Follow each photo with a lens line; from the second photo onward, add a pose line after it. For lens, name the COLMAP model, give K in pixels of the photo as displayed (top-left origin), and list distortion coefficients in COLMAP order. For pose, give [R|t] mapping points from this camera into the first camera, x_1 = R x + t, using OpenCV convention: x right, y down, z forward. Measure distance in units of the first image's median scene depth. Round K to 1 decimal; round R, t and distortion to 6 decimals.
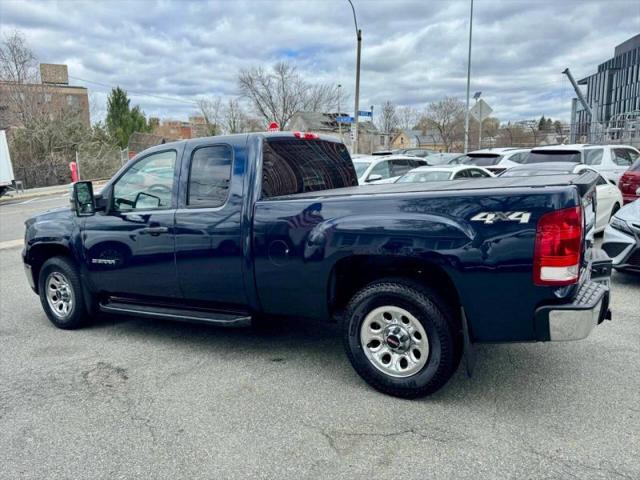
lens RADIAL K [[496.0, 0, 319.4], [0, 496.0, 238.7], [0, 0, 1]] dist [0.056227, -0.066600]
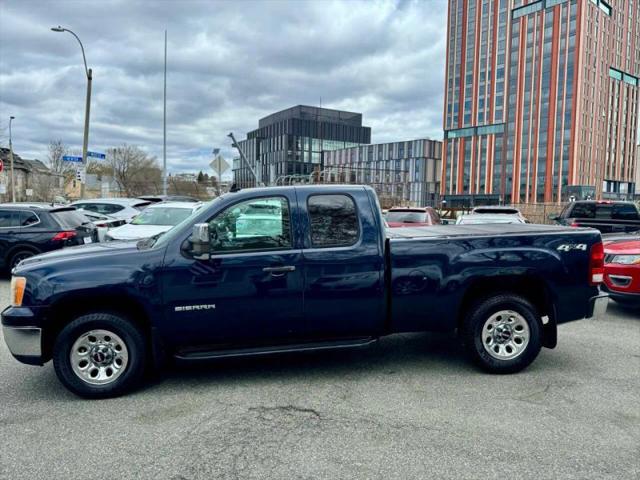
lens RADIAL K [[497.1, 0, 323.2], [0, 497.1, 238.3], [0, 0, 1]] dist [0.046688, -0.052546]
pose [[0.781891, -0.000858, 0.623414, -0.191259], [0.061785, 0.995182, -0.076122, 0.000547], [-0.620346, 0.098036, 0.778177, 0.026415]]
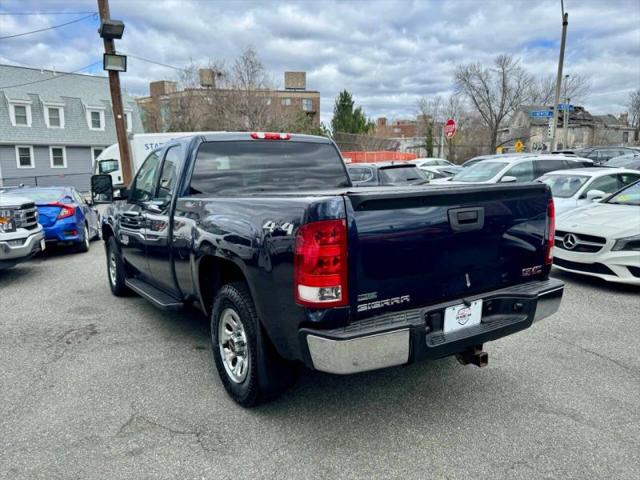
lens RADIAL K [[497.1, 0, 326.5], [0, 497.1, 243.9], [0, 0, 1]] dist [0.046688, -0.052546]
pose [[0.900033, 0.086984, -0.427054, 0.118086], [-0.081253, 0.996190, 0.031663, -0.006490], [0.428181, 0.006202, 0.903672, 0.029892]]
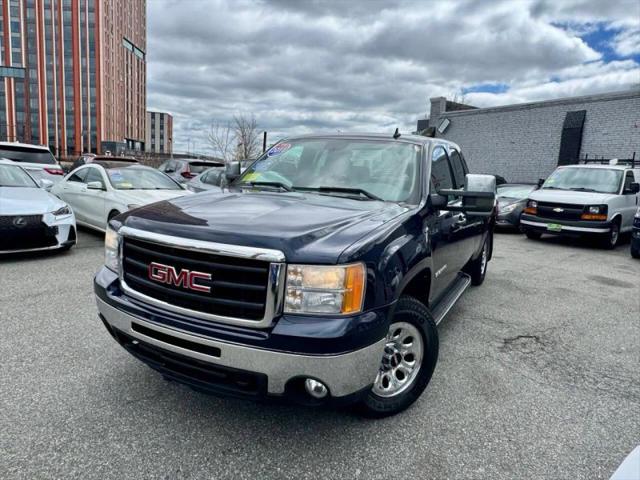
lens RADIAL K [[443.6, 0, 323.0], [0, 443.6, 245.1], [0, 0, 1]] dist [-0.001026, -0.002652]
pose [[-0.080401, -0.128542, 0.988440, -0.263968], [0.104442, 0.985105, 0.136603, -0.027065], [-0.991276, 0.114217, -0.065779, 0.287945]]
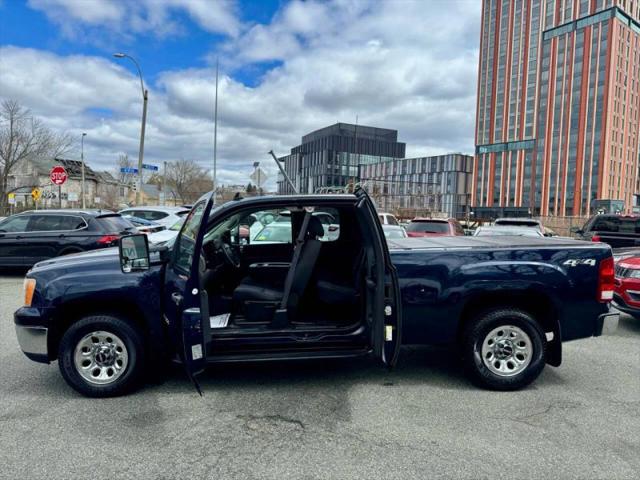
lens RADIAL K [[458.7, 0, 320.5], [0, 458.7, 240.6], [0, 0, 1]] dist [0.017887, -0.013950]
pose [[0.832954, 0.020927, 0.552947, -0.165746], [0.035112, 0.995272, -0.090559, -0.000948], [-0.552228, 0.094847, 0.828281, 0.028741]]
